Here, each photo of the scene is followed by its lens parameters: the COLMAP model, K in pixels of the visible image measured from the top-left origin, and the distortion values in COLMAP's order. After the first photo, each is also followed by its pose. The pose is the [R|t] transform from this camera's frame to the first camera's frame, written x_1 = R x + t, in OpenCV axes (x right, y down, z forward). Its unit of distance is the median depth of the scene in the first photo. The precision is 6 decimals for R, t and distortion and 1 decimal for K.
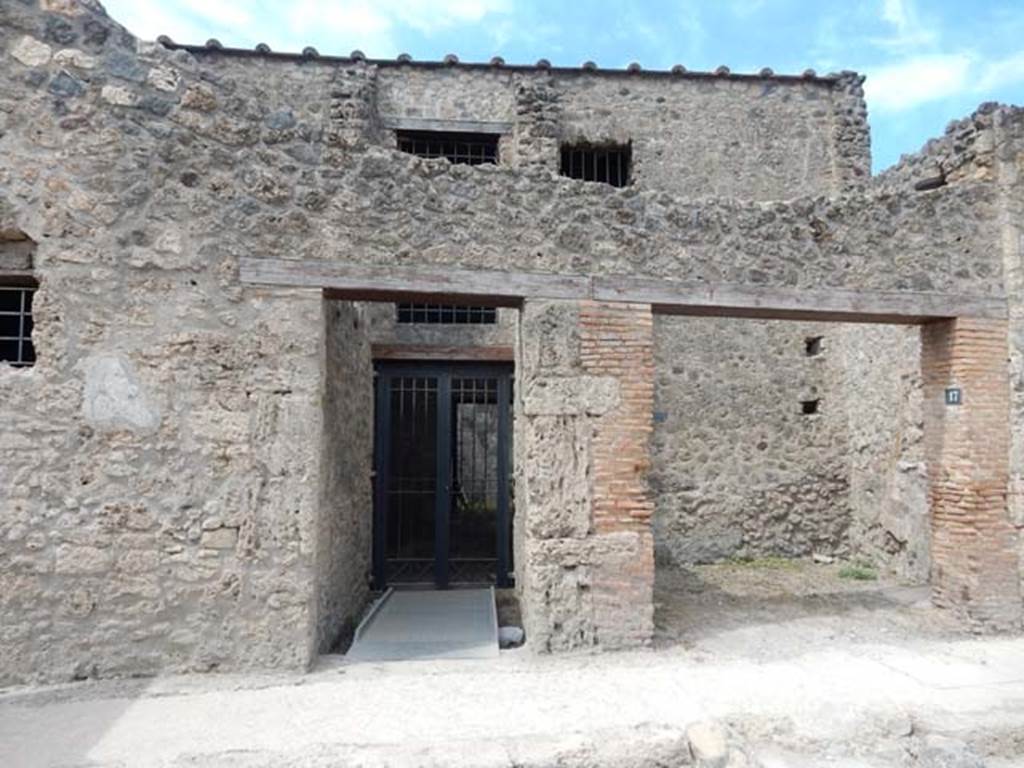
lens RADIAL K [[743.4, 0, 512.0], [0, 743.4, 384.0], [0, 0, 1]] dist [-0.008037, -0.004088]
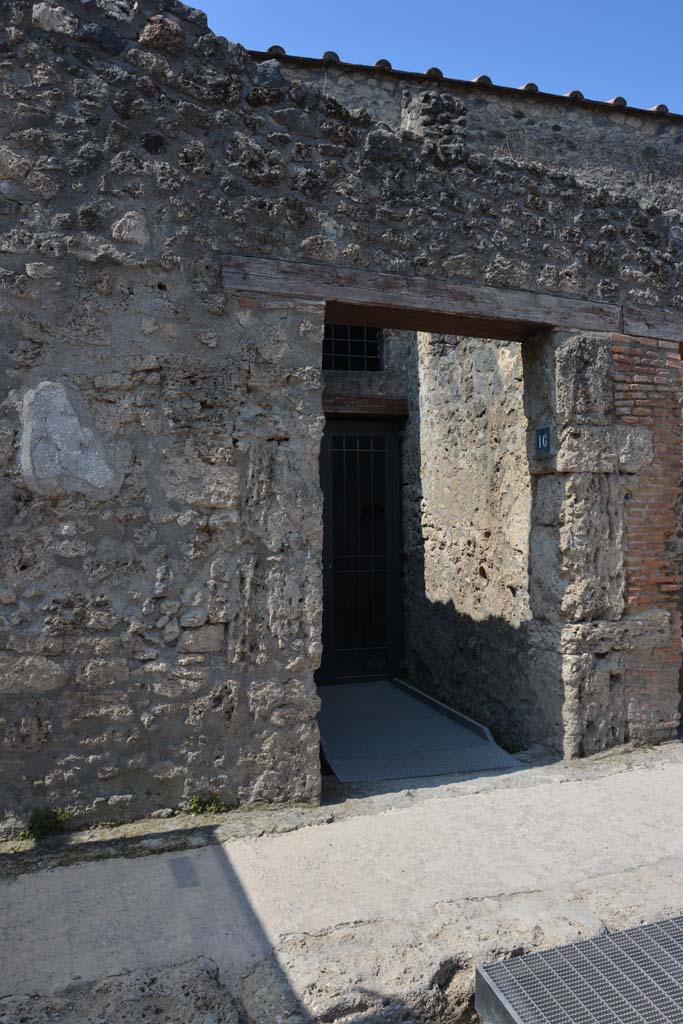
lens RADIAL K [[784.4, 0, 341.5], [0, 784.4, 512.0], [0, 0, 1]] dist [-0.162480, 0.106323]
pose [[0.985554, -0.010112, 0.169061, -0.358979], [-0.001705, 0.997573, 0.069604, 0.026536], [-0.169354, -0.068887, 0.983145, 0.212788]]
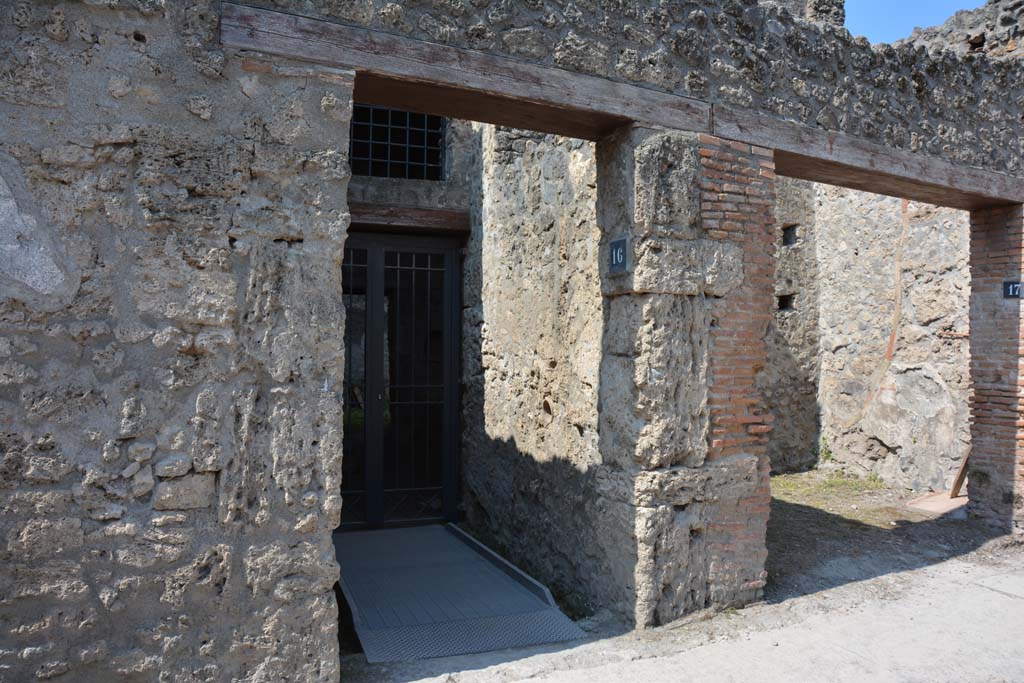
lens RADIAL K [[784.4, 0, 512.0], [0, 784.4, 341.5], [0, 0, 1]] dist [-0.162480, 0.106323]
pose [[0.957345, 0.008467, 0.288822, -0.299418], [-0.029840, 0.997123, 0.069678, 0.039955], [-0.287401, -0.075325, 0.954844, 0.346904]]
